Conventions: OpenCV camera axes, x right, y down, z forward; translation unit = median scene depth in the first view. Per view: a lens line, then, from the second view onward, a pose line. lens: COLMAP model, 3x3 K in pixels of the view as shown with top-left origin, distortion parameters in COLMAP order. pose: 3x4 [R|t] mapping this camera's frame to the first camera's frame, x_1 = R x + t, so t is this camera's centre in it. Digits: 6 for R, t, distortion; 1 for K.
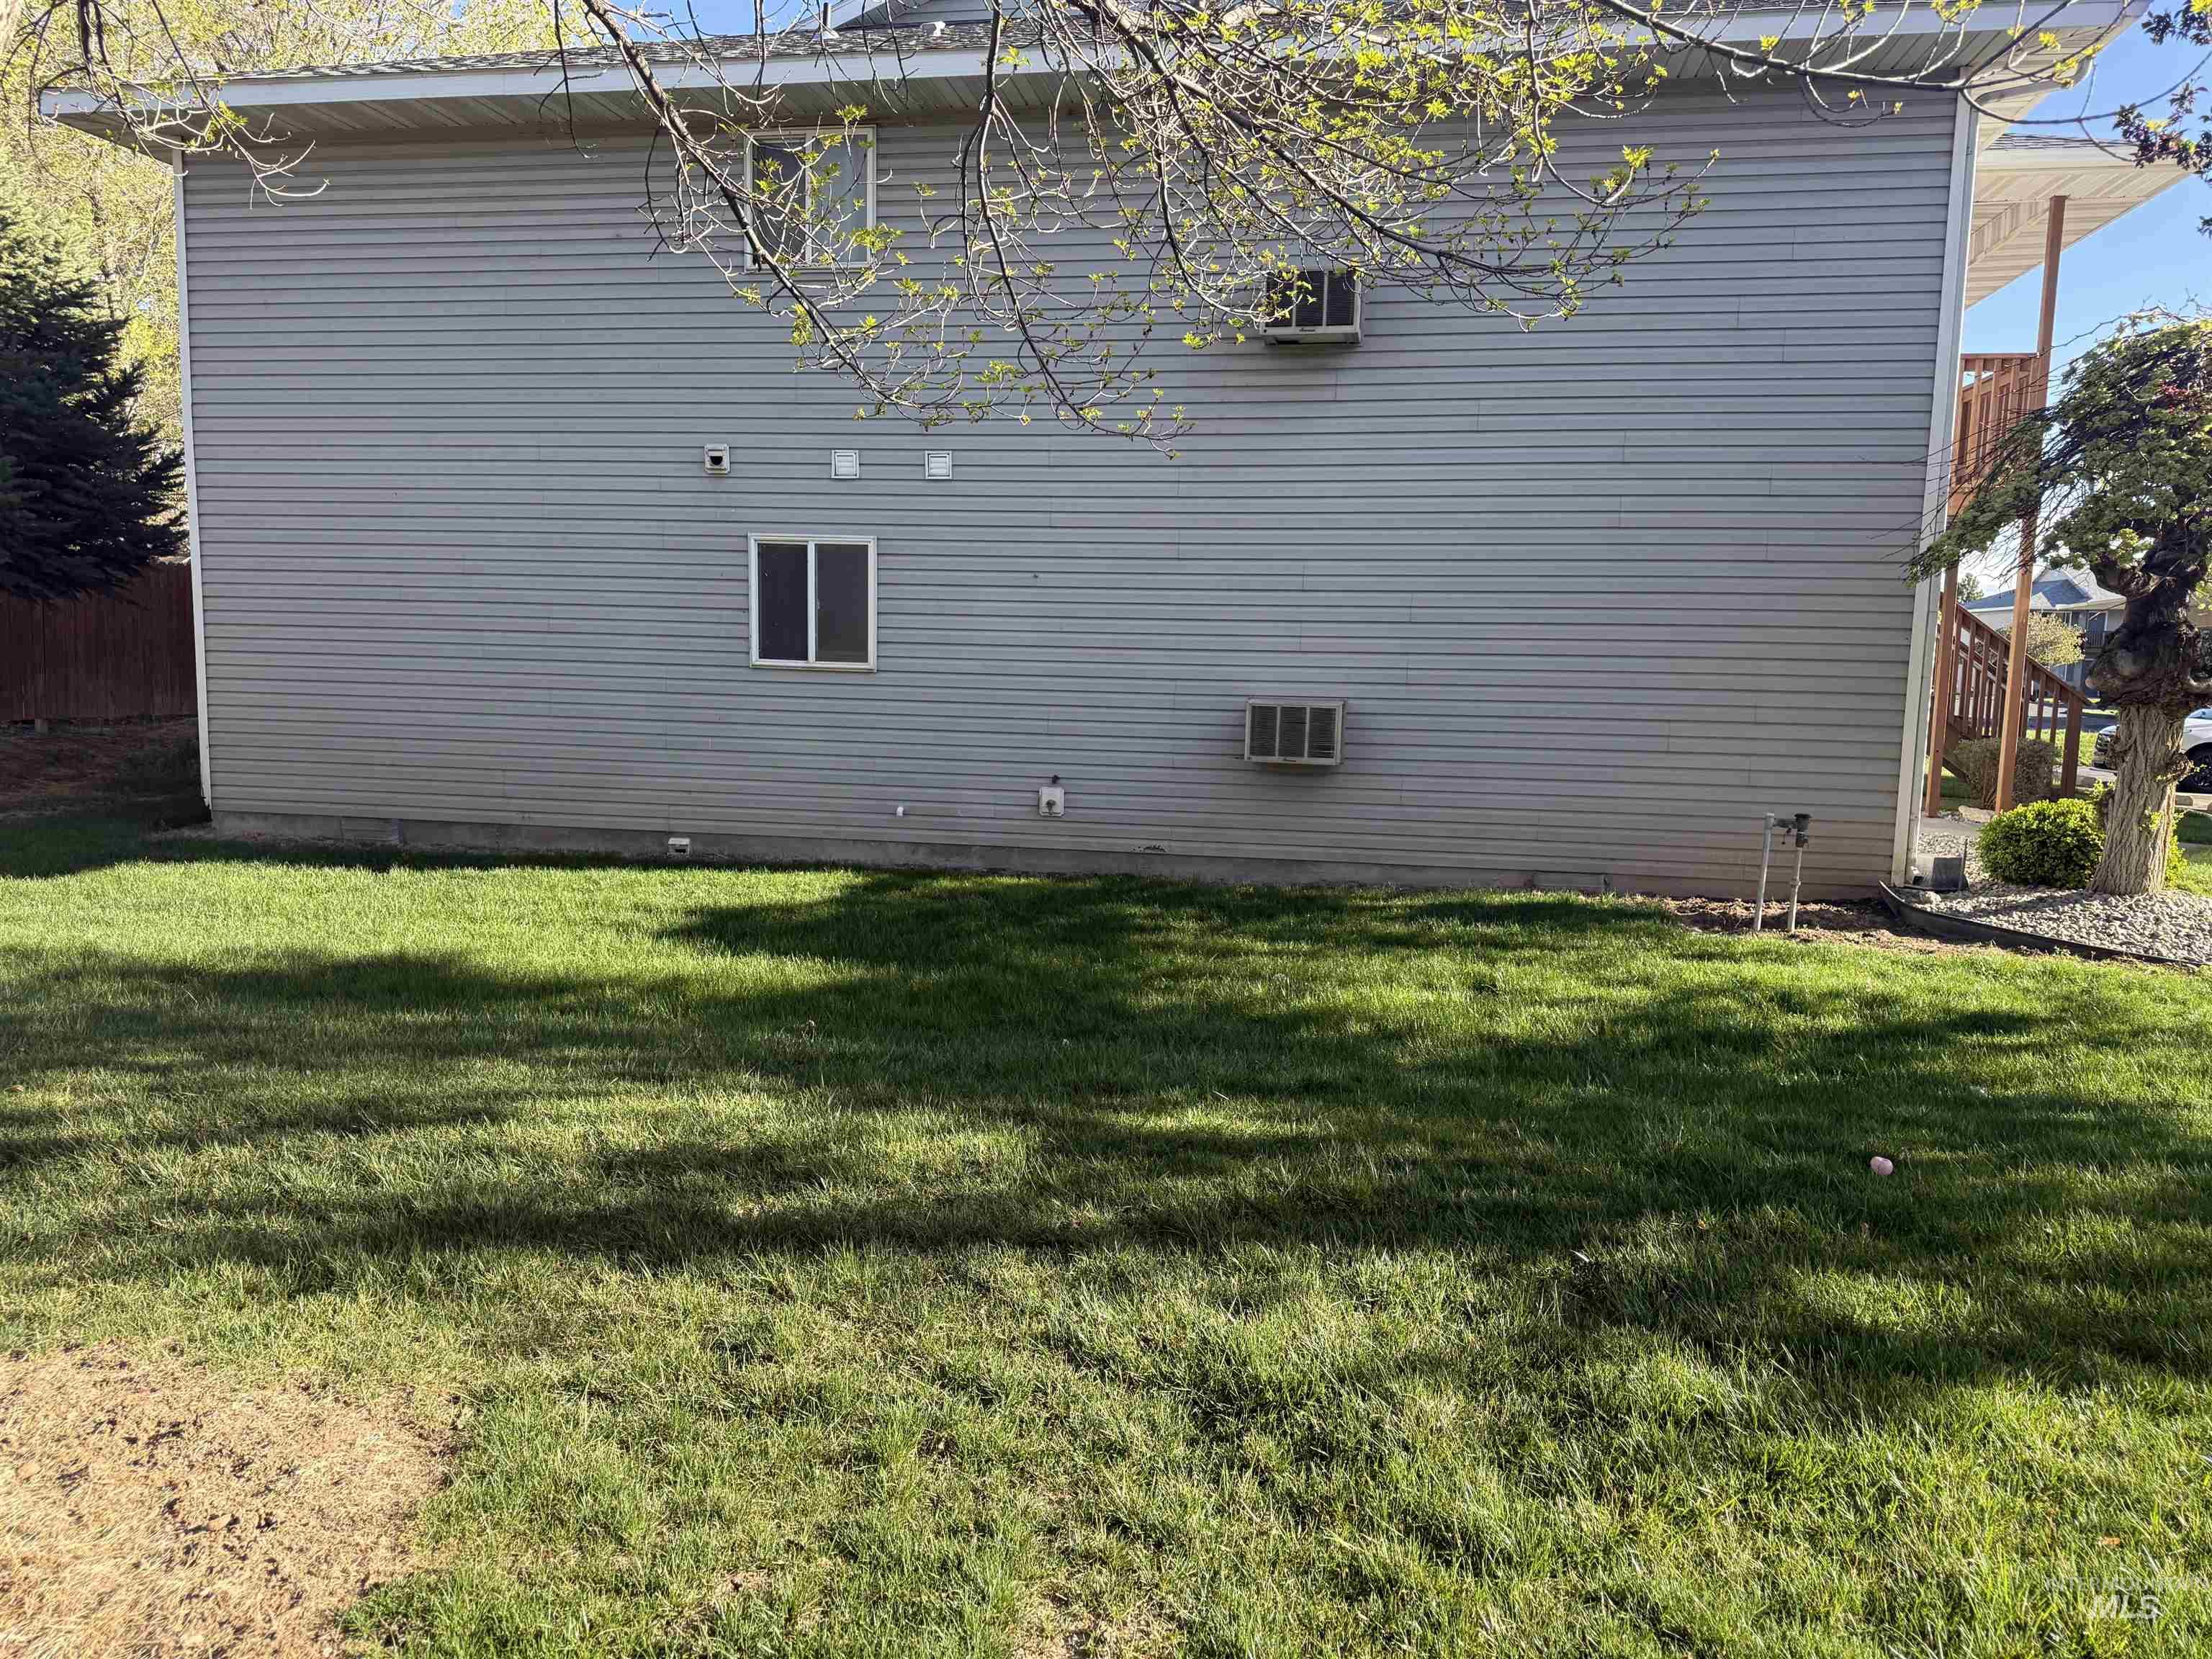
lens RADIAL K [[1571.2, 0, 1106.0], [0, 1571.2, 829.5], [0, 0, 1]] dist [0.137852, -0.001664]
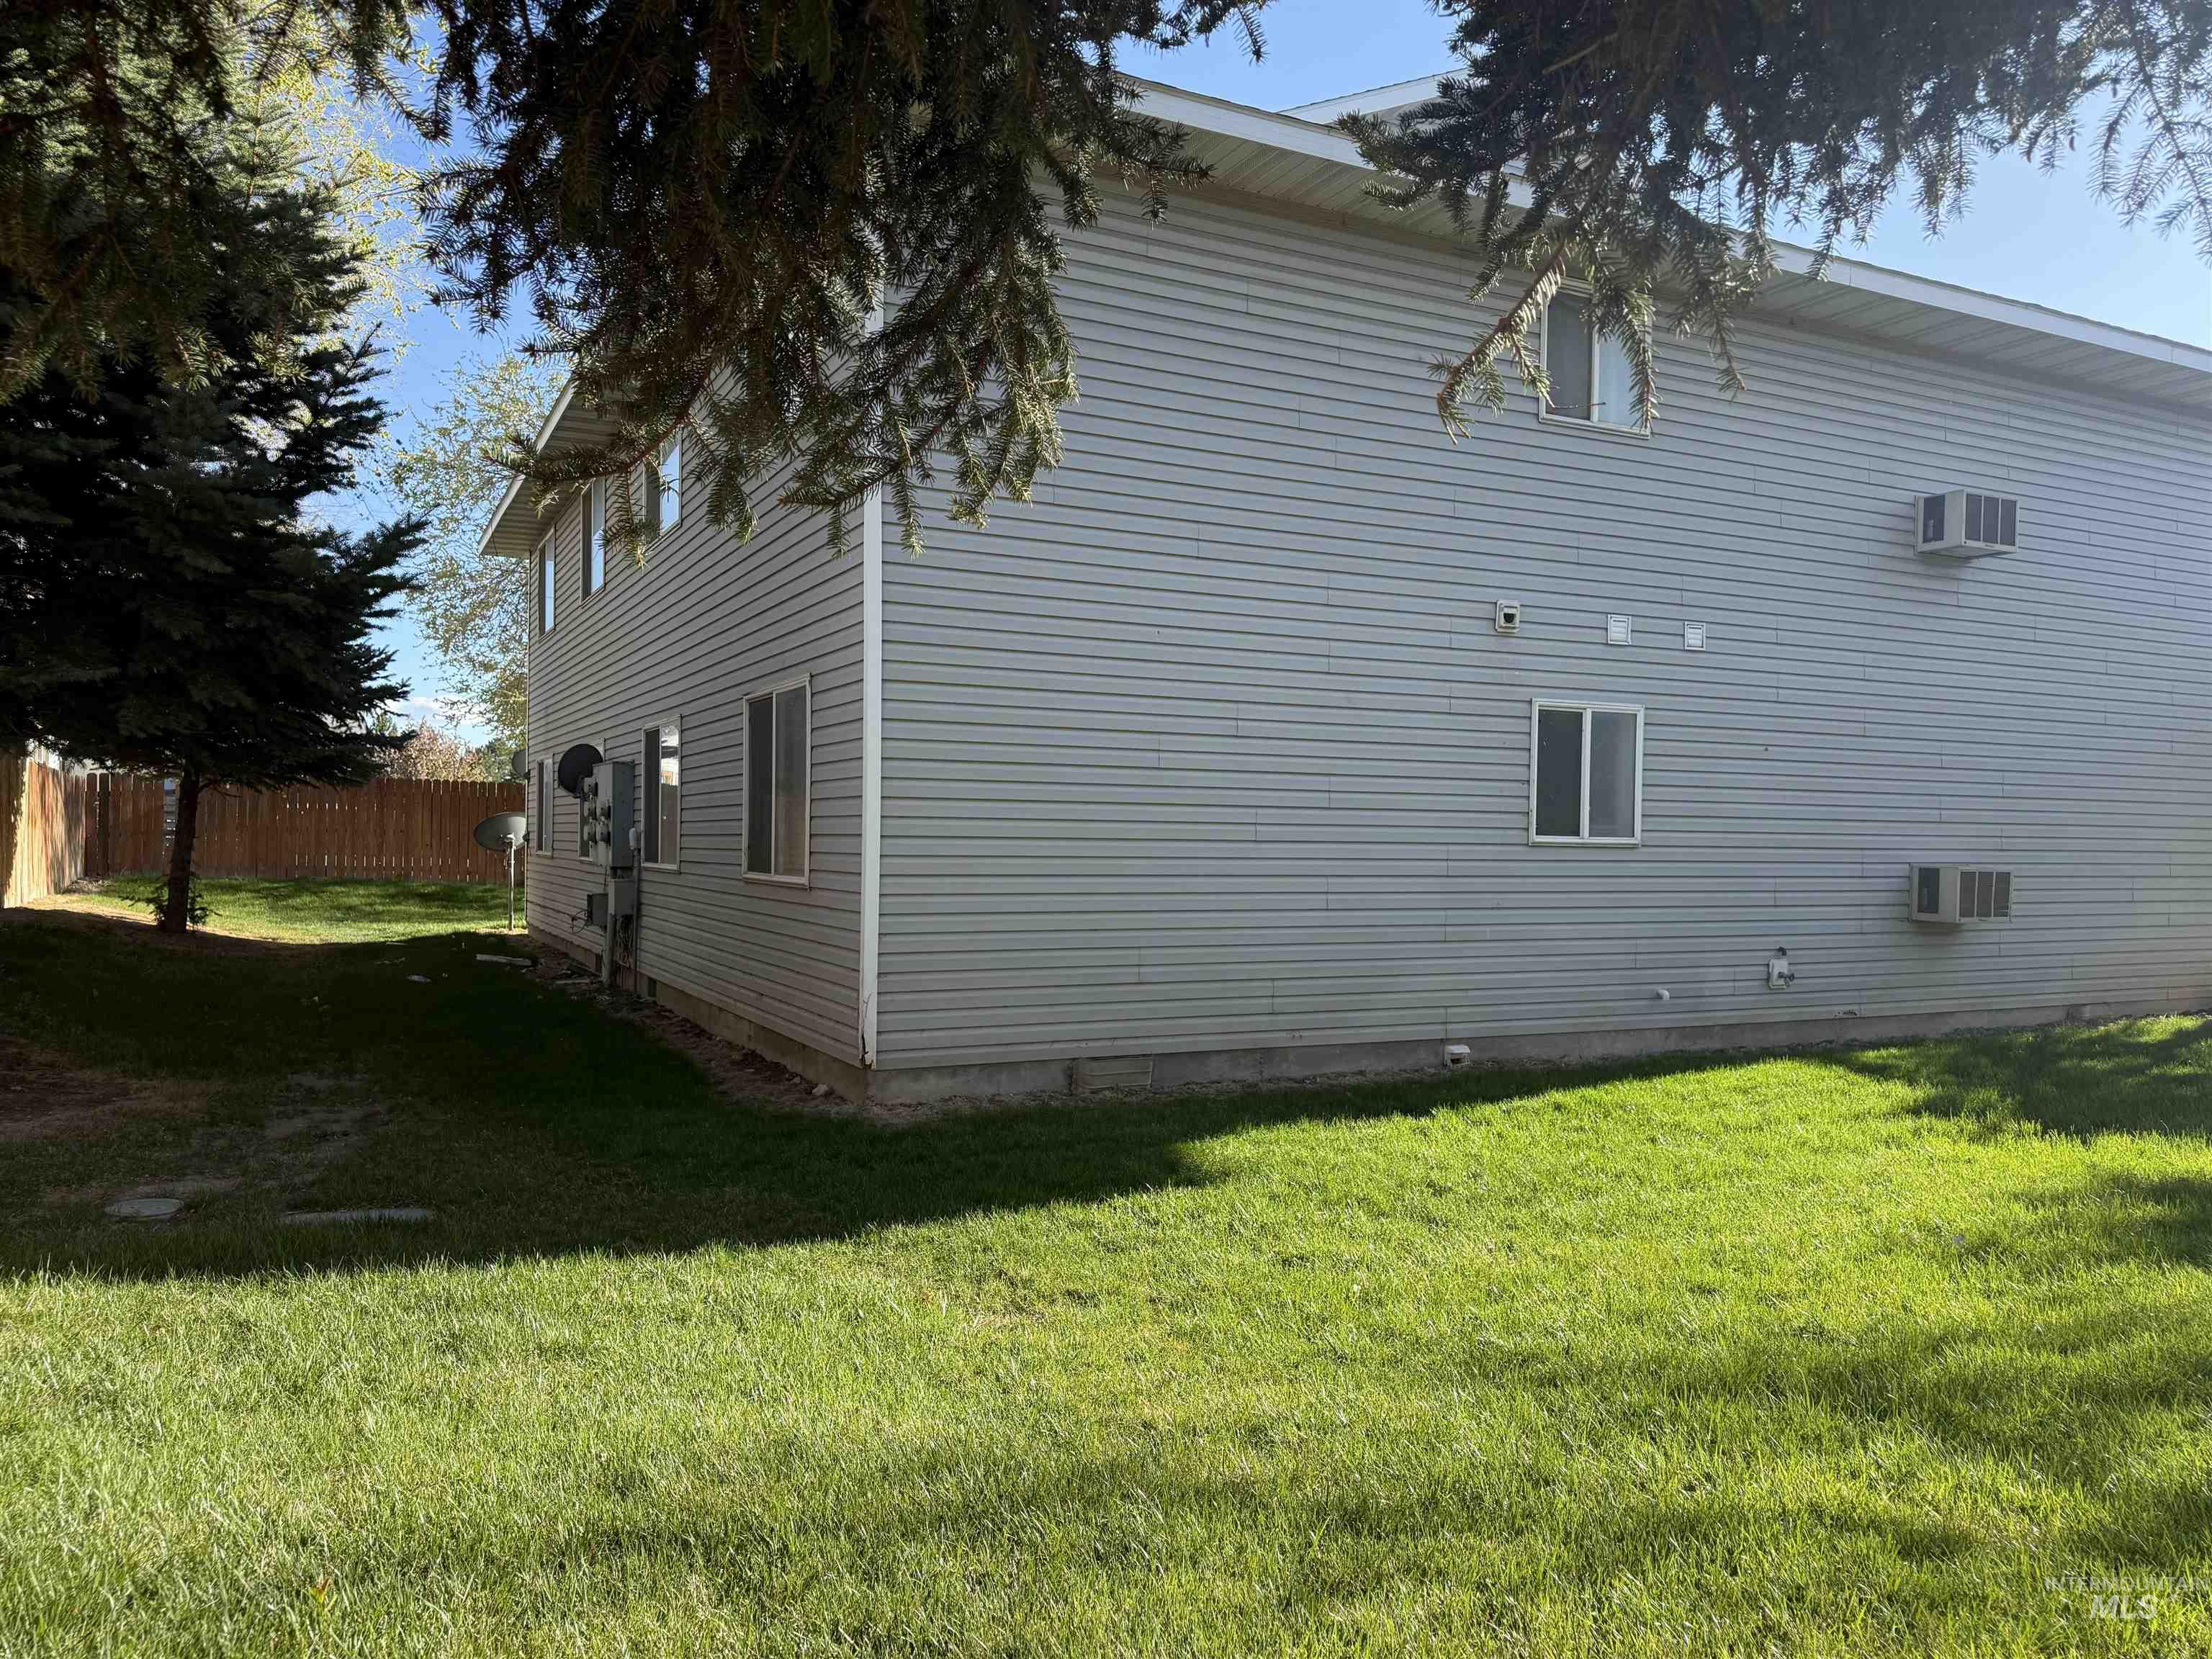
lens RADIAL K [[1571.2, 0, 1106.0], [0, 1571.2, 829.5], [0, 0, 1]] dist [0.137852, -0.001664]
pose [[0.774337, -0.008447, 0.632717, -0.990232], [0.077805, 0.993594, -0.081955, -0.056818], [-0.627972, 0.112689, 0.770034, 0.465705]]
